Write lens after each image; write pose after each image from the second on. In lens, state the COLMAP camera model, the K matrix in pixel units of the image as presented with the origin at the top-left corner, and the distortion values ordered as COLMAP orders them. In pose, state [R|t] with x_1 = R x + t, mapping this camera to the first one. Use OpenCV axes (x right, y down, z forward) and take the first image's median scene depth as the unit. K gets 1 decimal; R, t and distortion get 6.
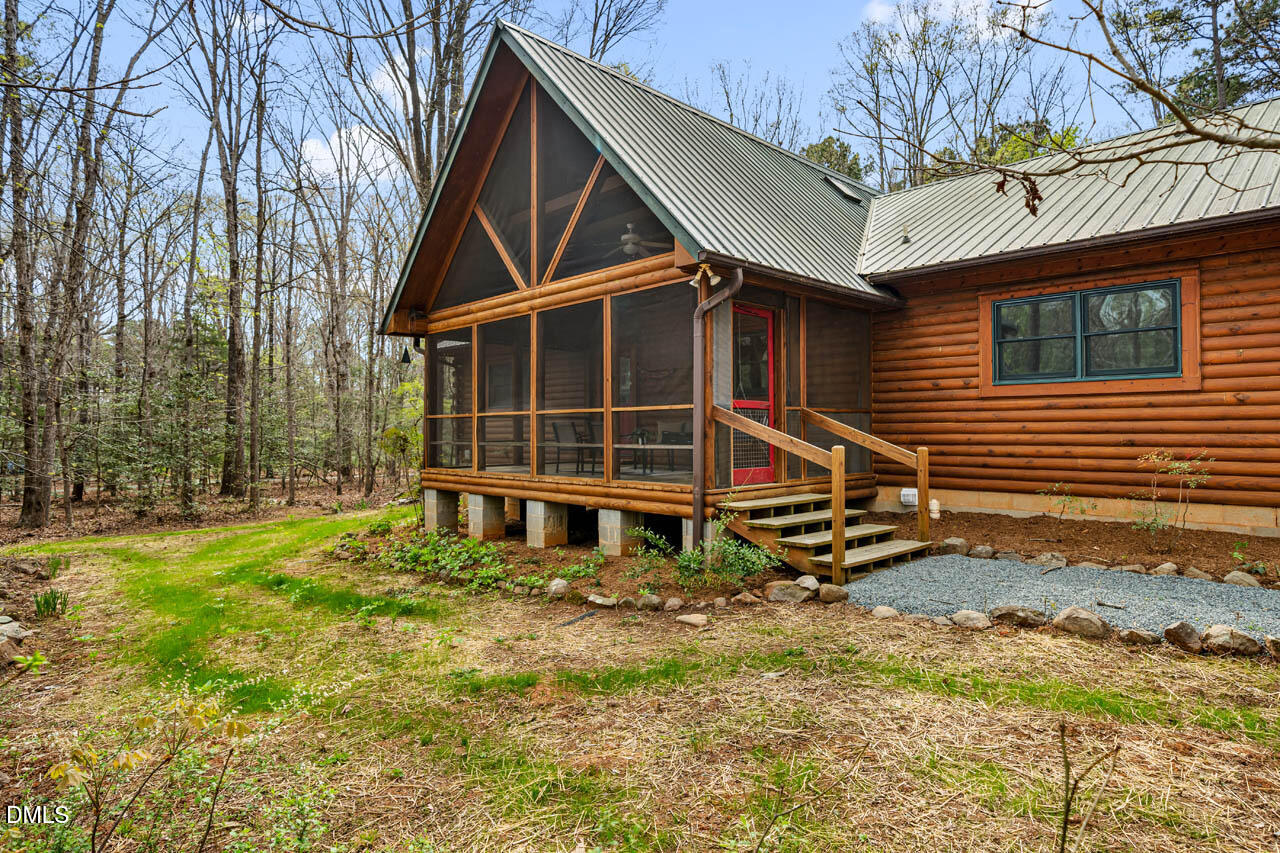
lens RADIAL K [[708.9, 0, 640.0], [0, 708.9, 426.5], [0, 0, 1]] dist [-0.001824, 0.000829]
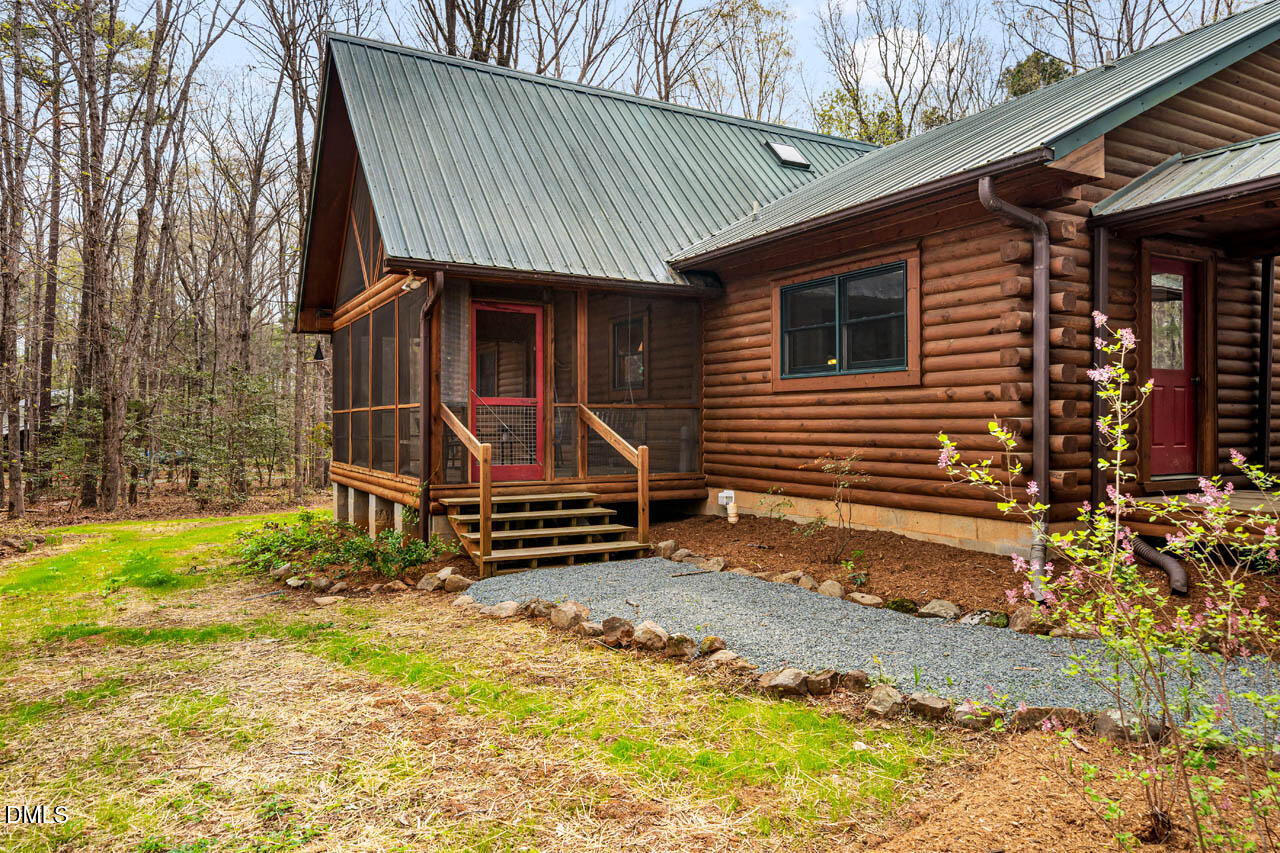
lens RADIAL K [[831.8, 0, 640.0], [0, 831.8, 426.5], [0, 0, 1]] dist [0.000979, 0.002952]
pose [[0.969275, 0.004891, -0.245930, 0.593209], [-0.002608, 0.999950, 0.009611, -0.006906], [0.245965, -0.008674, 0.969240, -0.089676]]
